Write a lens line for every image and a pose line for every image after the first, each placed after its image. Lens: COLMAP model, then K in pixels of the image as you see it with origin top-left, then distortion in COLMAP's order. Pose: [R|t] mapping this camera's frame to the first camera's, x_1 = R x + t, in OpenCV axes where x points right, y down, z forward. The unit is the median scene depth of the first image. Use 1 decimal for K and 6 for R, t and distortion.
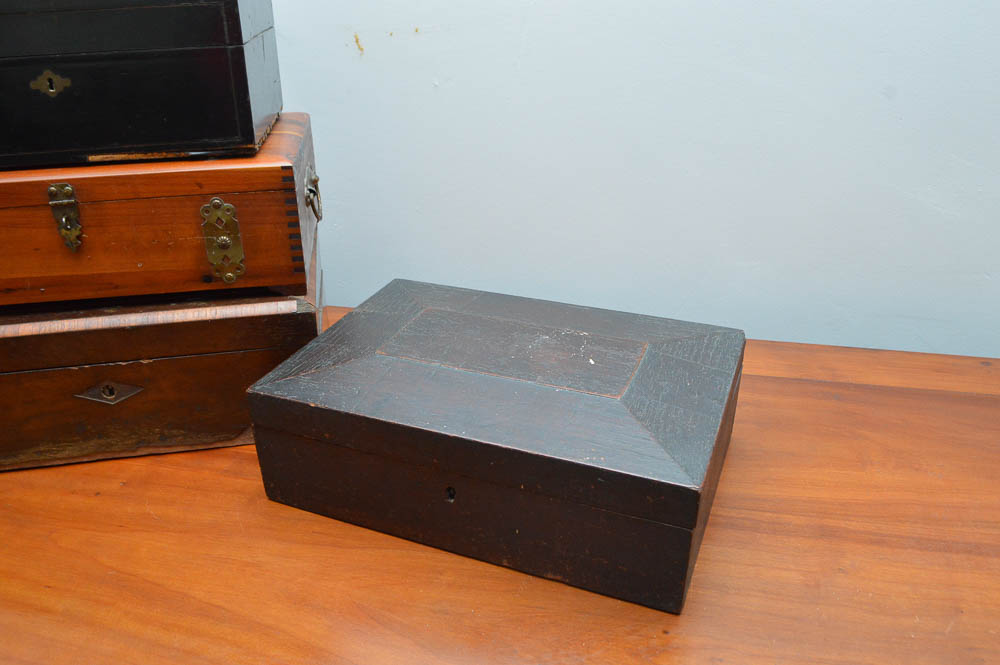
lens RADIAL K [[790.6, 0, 501.5], [0, 790.6, 336.7], [0, 0, 1]] dist [-0.091278, 0.023647]
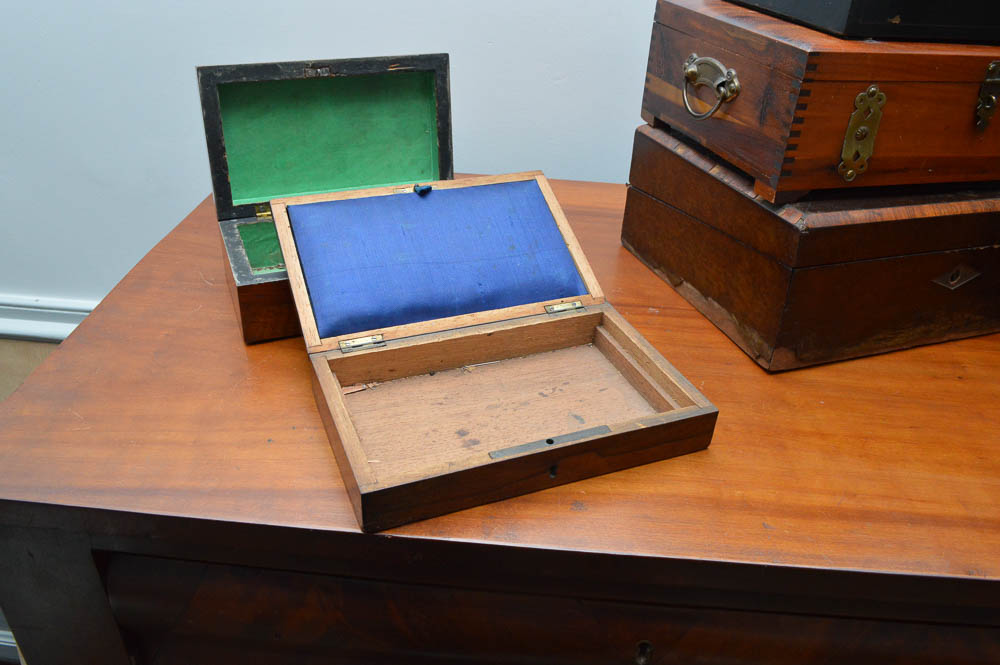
lens RADIAL K [[790.6, 0, 505.7], [0, 790.6, 326.8], [0, 0, 1]] dist [-0.091278, 0.023647]
pose [[0.989798, -0.013080, 0.141875, -1.235320], [0.001629, 0.996751, 0.080532, 0.055213], [-0.142468, -0.079479, 0.986603, 0.098915]]
